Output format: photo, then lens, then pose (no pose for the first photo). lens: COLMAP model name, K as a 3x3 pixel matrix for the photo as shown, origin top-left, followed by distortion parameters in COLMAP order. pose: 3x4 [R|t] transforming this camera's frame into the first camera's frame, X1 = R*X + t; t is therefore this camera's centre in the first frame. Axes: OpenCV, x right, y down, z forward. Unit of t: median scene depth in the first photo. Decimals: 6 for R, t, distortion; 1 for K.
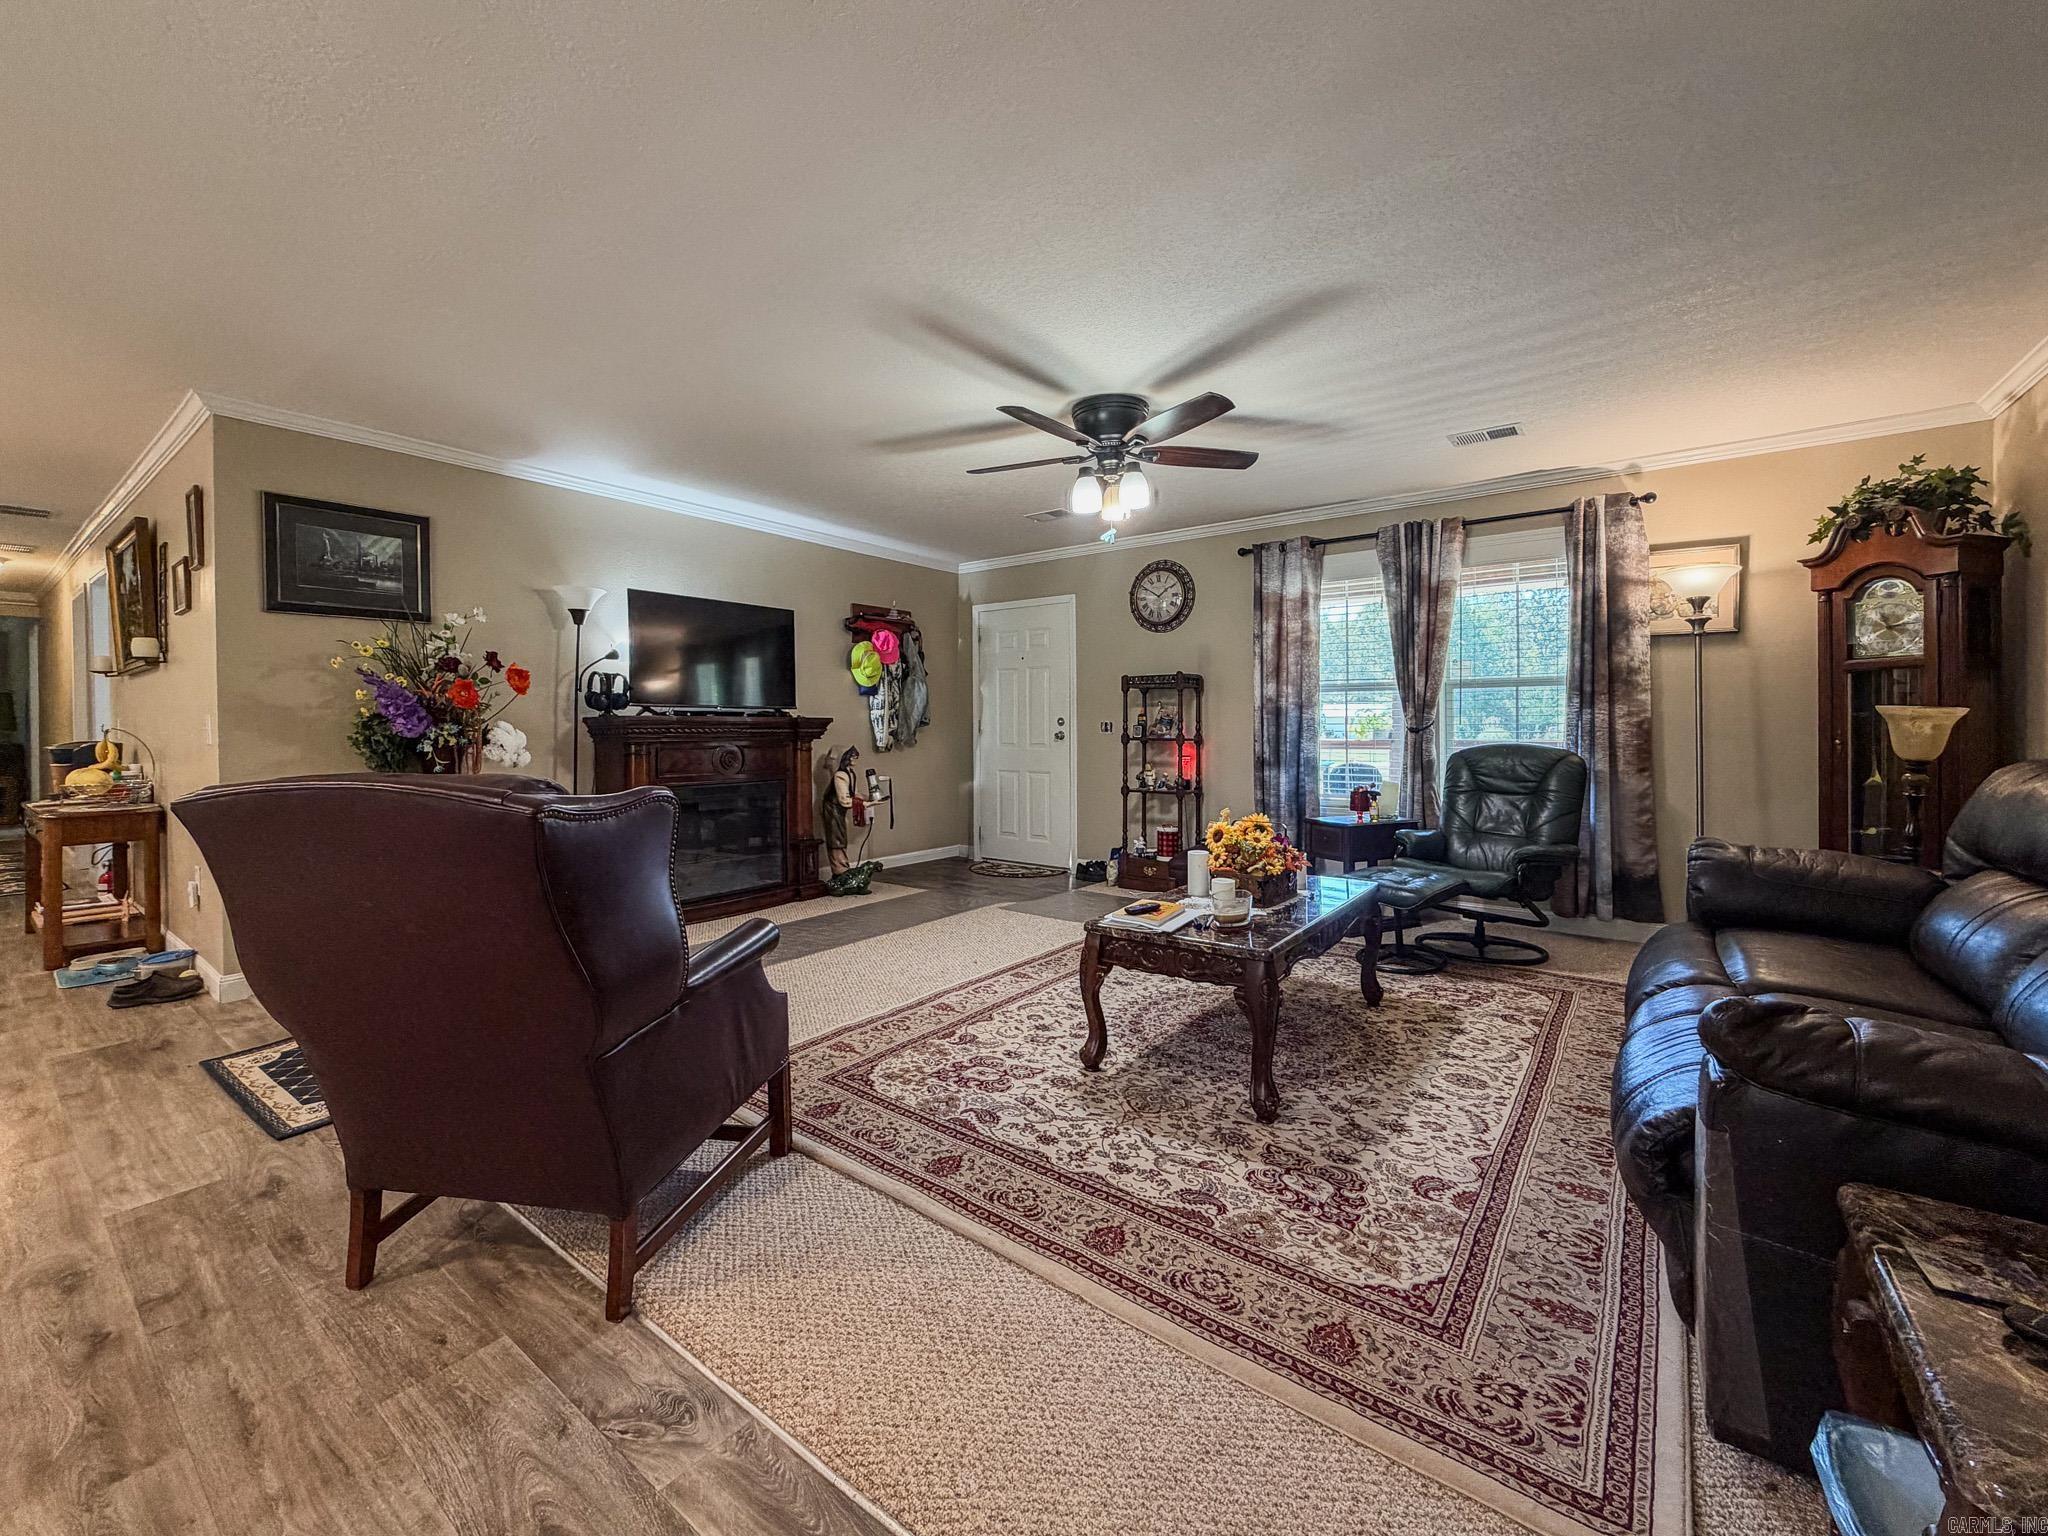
lens RADIAL K [[838.1, 0, 1014.6], [0, 838.1, 712.8], [0, 0, 1]] dist [0.000274, 0.000402]
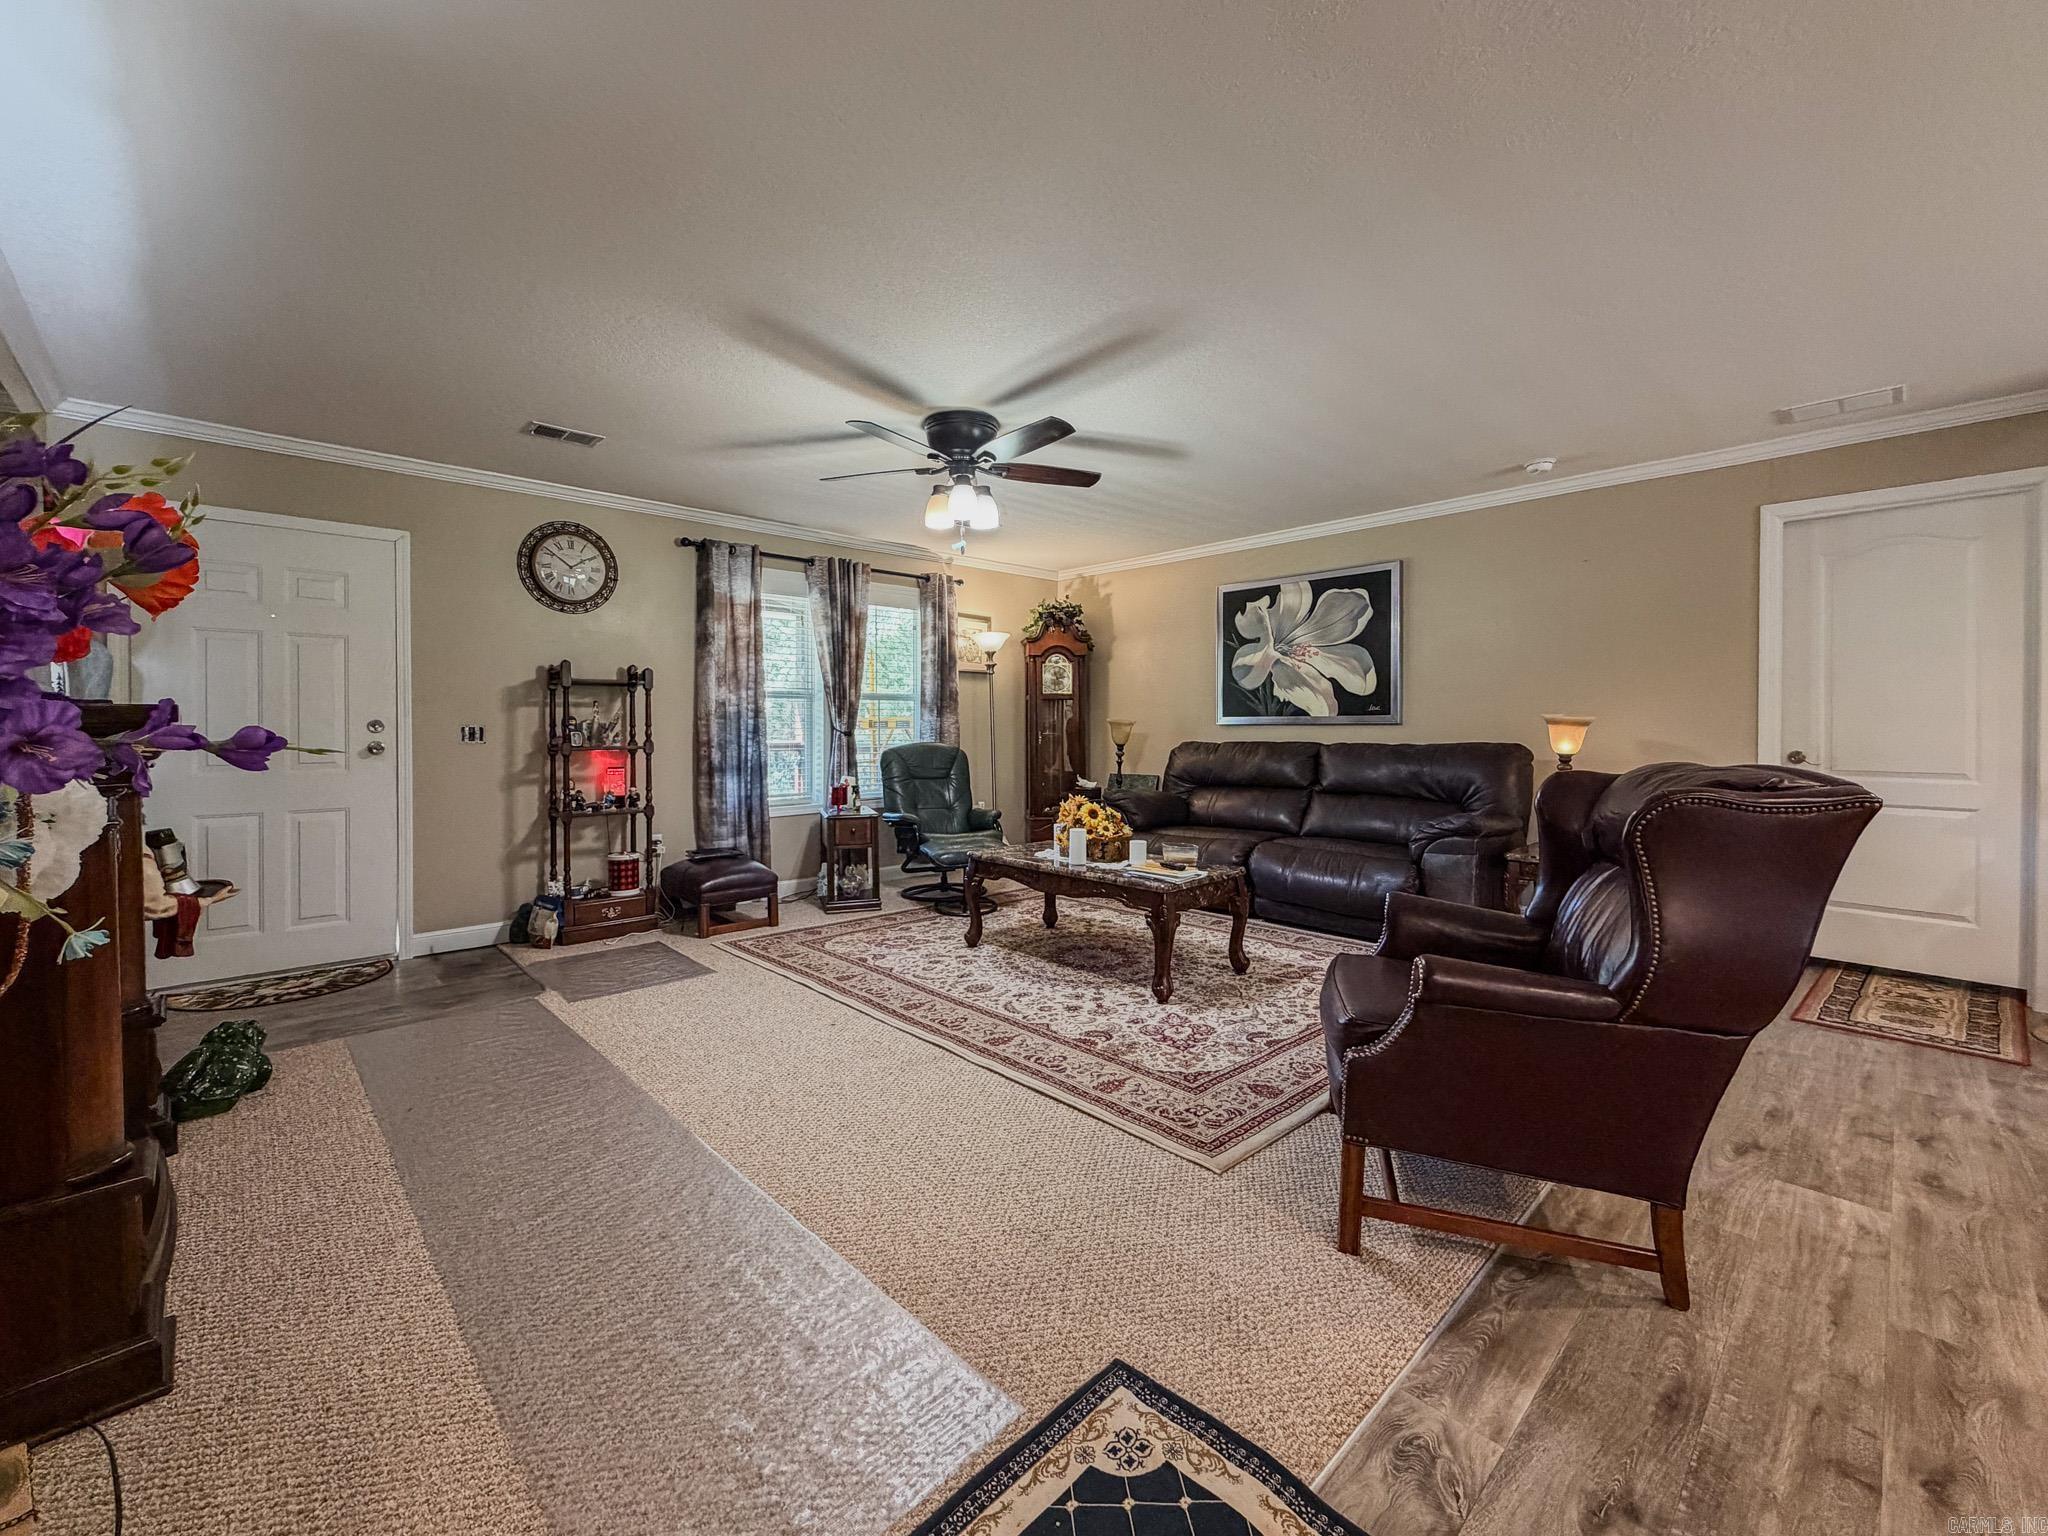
lens RADIAL K [[838.1, 0, 1014.6], [0, 838.1, 712.8], [0, 0, 1]] dist [0.000274, 0.000402]
pose [[0.162024, 0.017574, 0.986630, -1.231202], [-0.010606, 0.999815, -0.016068, 0.014271], [-0.986730, -0.007861, 0.162180, 1.053874]]
